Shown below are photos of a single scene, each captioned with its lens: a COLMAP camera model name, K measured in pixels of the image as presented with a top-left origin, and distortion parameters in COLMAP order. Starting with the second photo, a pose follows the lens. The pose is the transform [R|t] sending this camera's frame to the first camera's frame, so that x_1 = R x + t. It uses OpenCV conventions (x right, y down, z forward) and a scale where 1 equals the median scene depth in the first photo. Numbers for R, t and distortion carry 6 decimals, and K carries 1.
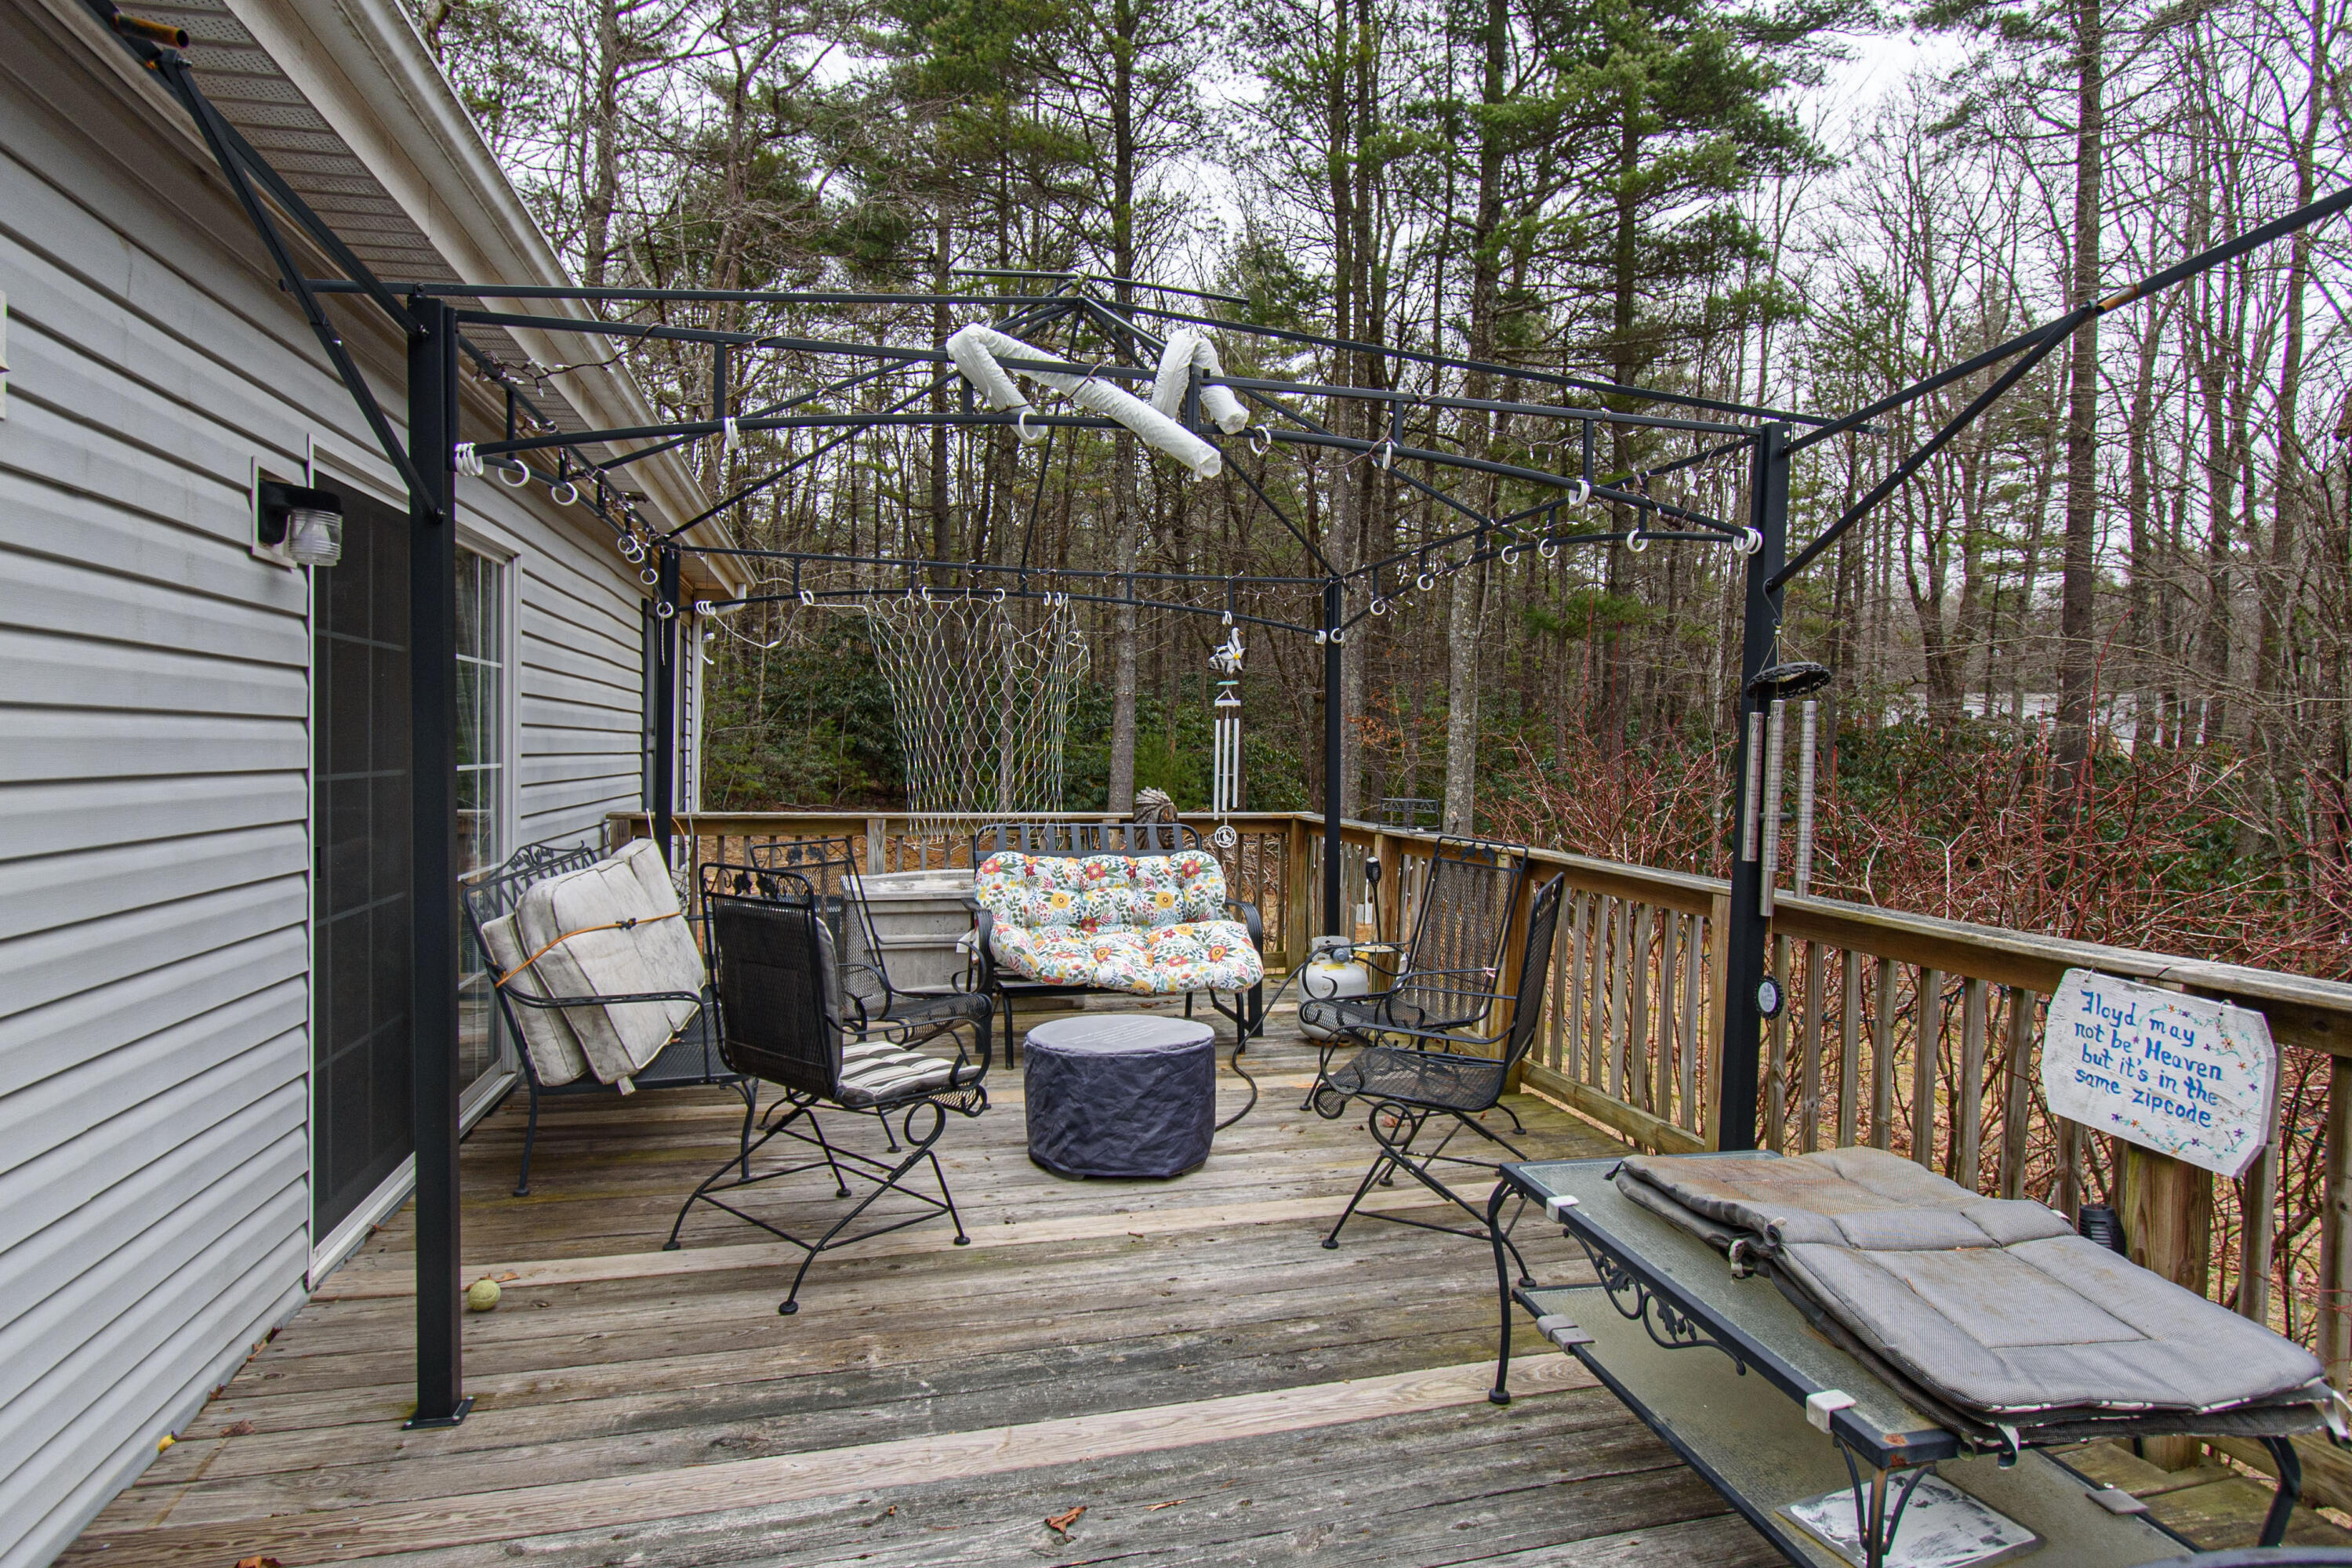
lens RADIAL K [[1239.5, 0, 1176.0], [0, 1239.5, 784.0], [0, 0, 1]] dist [0.000472, -0.000181]
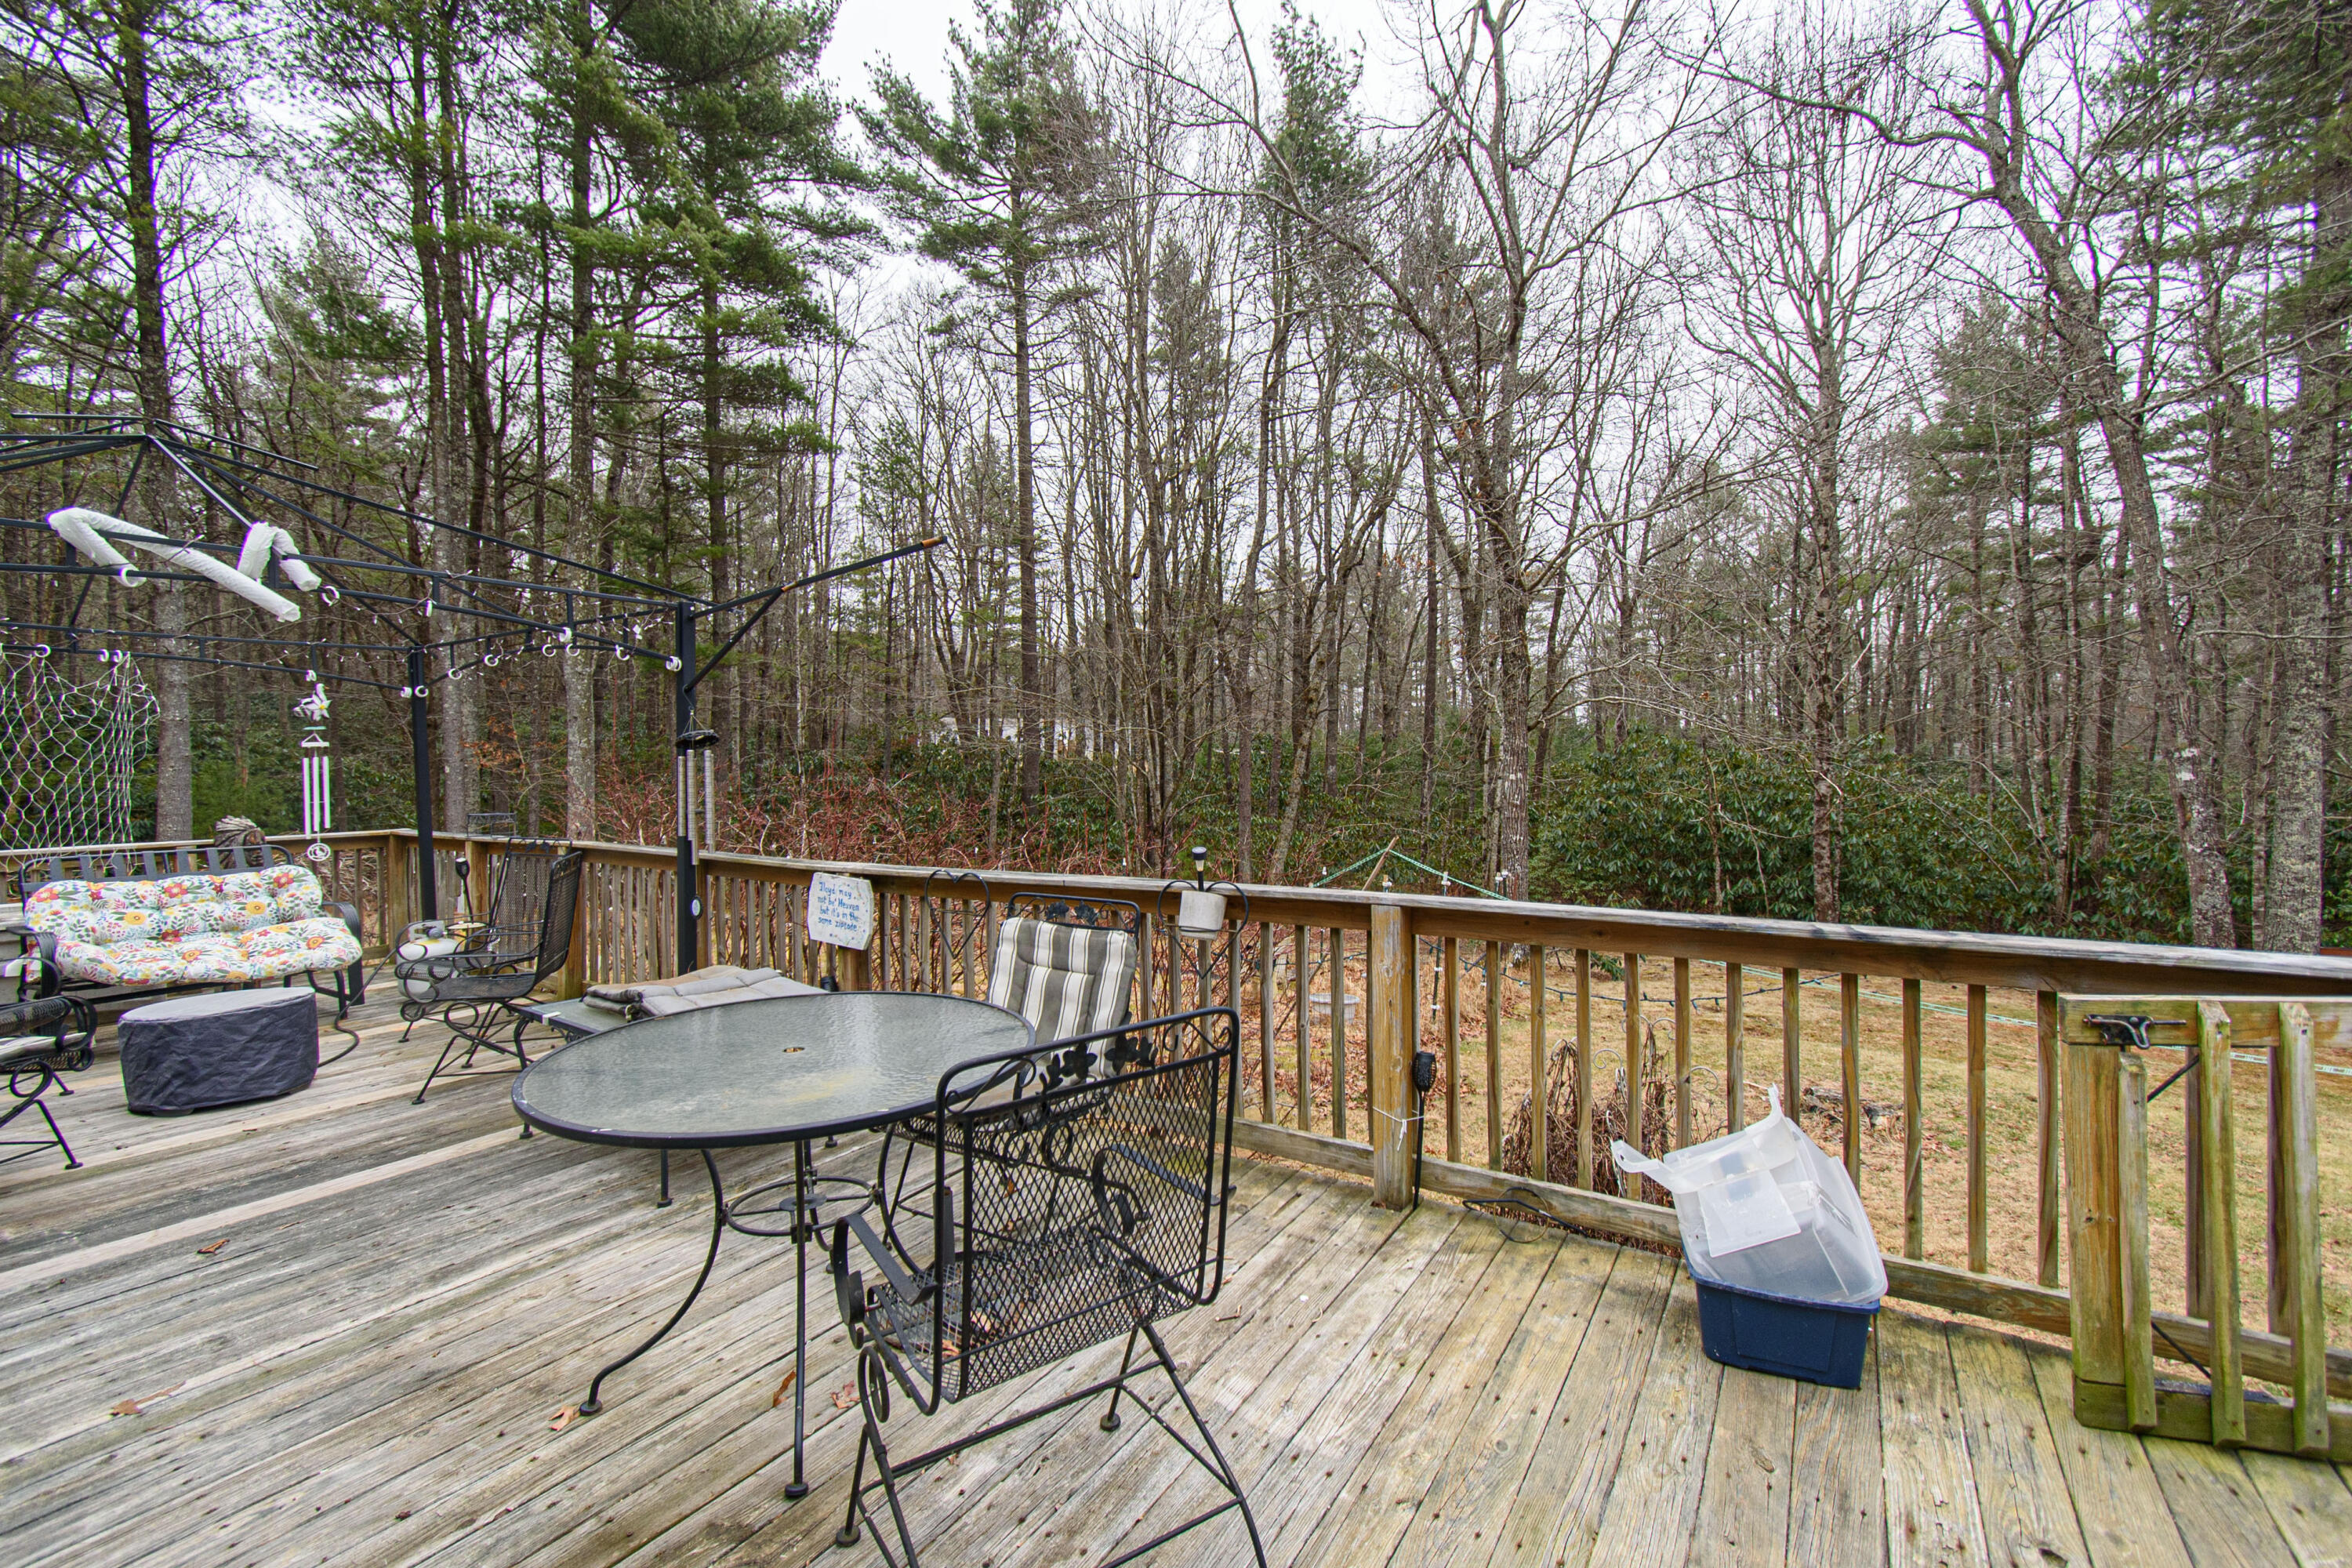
lens RADIAL K [[1020.5, 0, 1165.9], [0, 1020.5, 791.2], [0, 0, 1]] dist [0.001256, -0.000516]
pose [[0.742891, -0.041109, 0.668149, -0.010889], [0.040907, 0.999035, 0.015984, -0.000130], [-0.668161, 0.015457, 0.743856, -0.335434]]
